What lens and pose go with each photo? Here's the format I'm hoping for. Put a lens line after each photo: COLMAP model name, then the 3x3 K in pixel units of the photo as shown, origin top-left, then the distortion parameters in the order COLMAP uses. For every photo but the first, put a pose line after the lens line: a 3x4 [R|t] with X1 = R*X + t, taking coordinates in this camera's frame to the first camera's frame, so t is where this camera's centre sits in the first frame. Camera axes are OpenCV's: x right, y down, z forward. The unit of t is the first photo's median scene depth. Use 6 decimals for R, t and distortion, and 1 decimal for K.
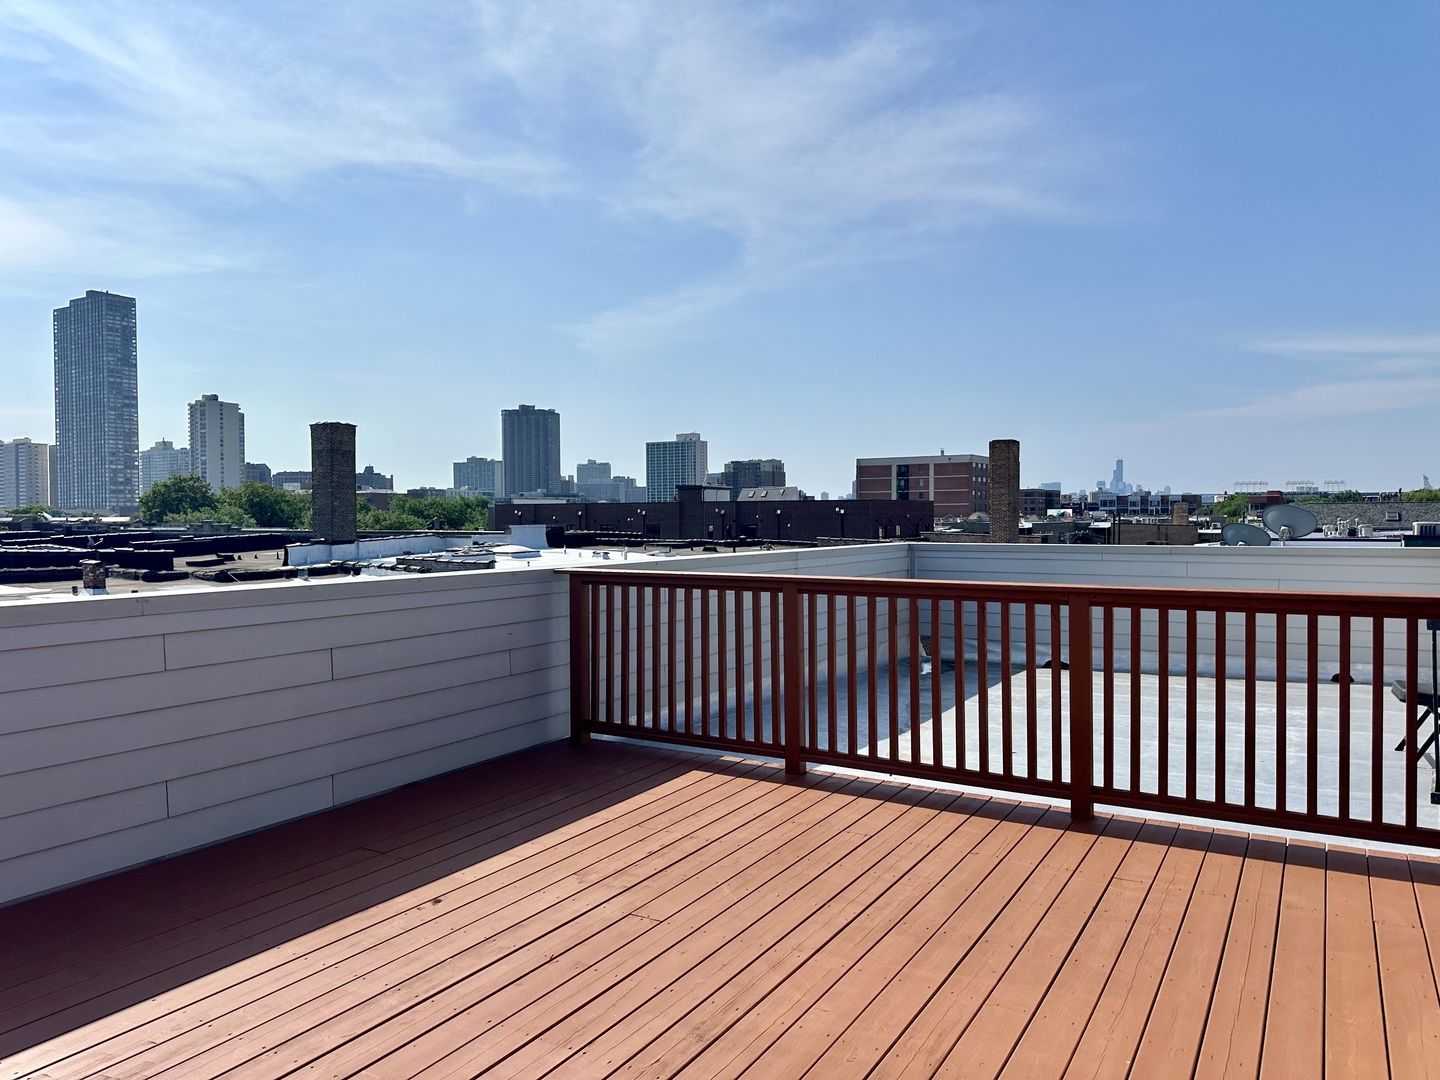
lens RADIAL K [[1010.8, 0, 731.2], [0, 1010.8, 538.0], [0, 0, 1]] dist [0.138631, -0.187571]
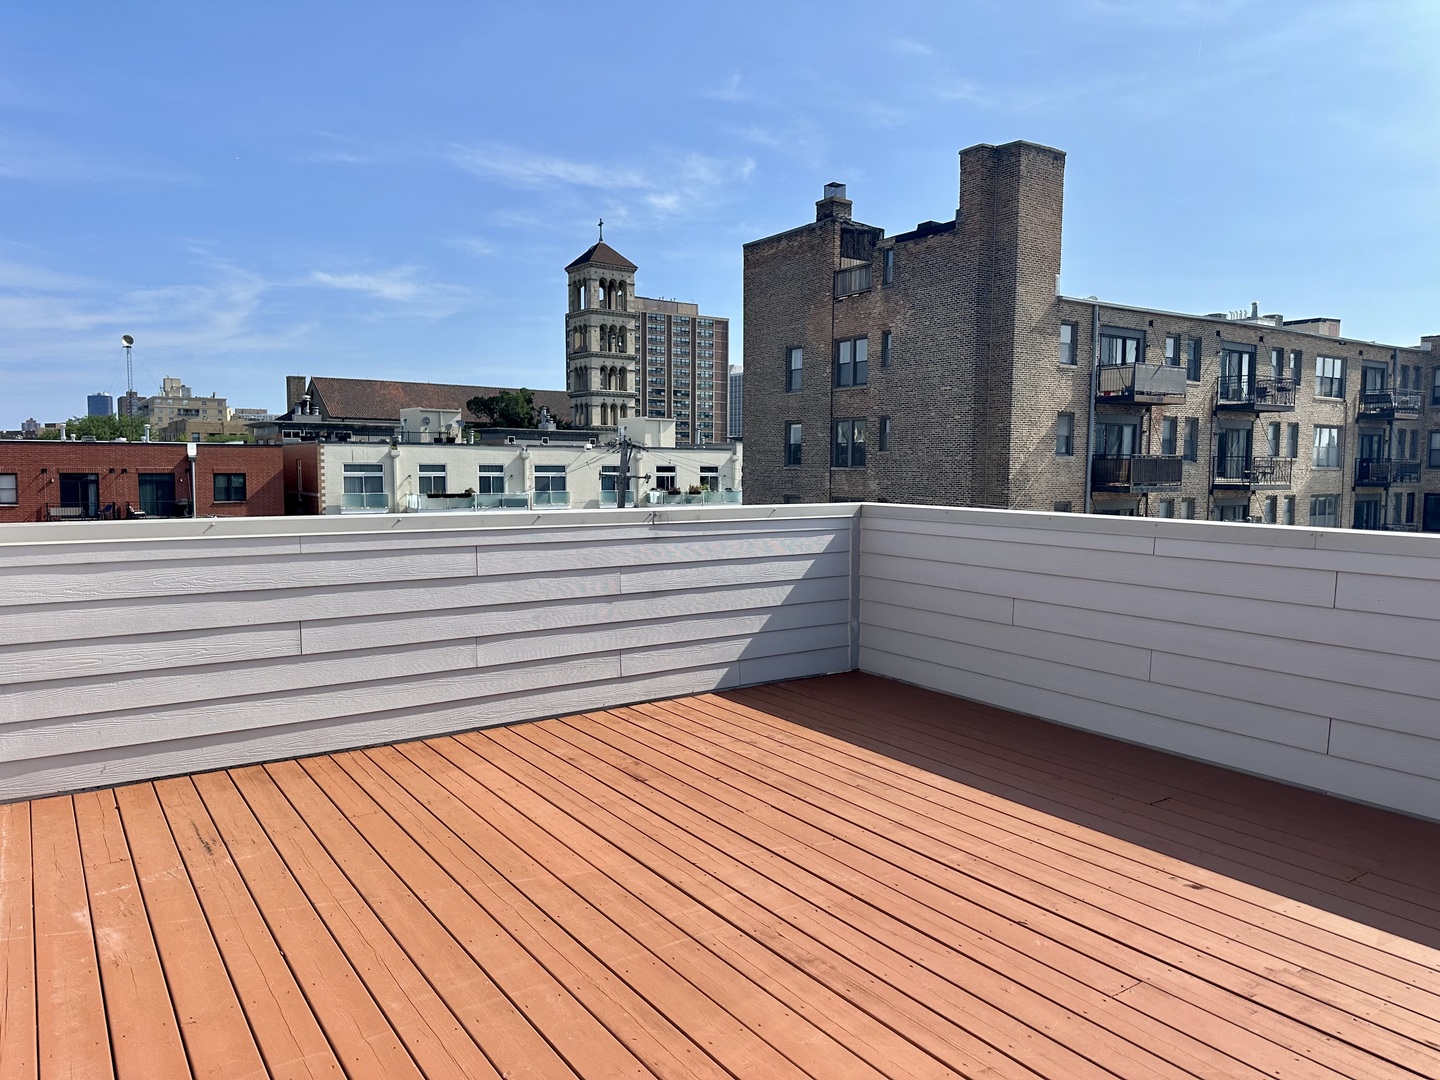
lens RADIAL K [[1010.8, 0, 731.2], [0, 1010.8, 538.0], [0, 0, 1]] dist [0.138631, -0.187571]
pose [[-0.411638, 0.073673, -0.908365, 0.677363], [-0.022259, 0.995617, 0.090836, -0.018885], [0.911075, 0.057611, -0.408194, 0.998750]]
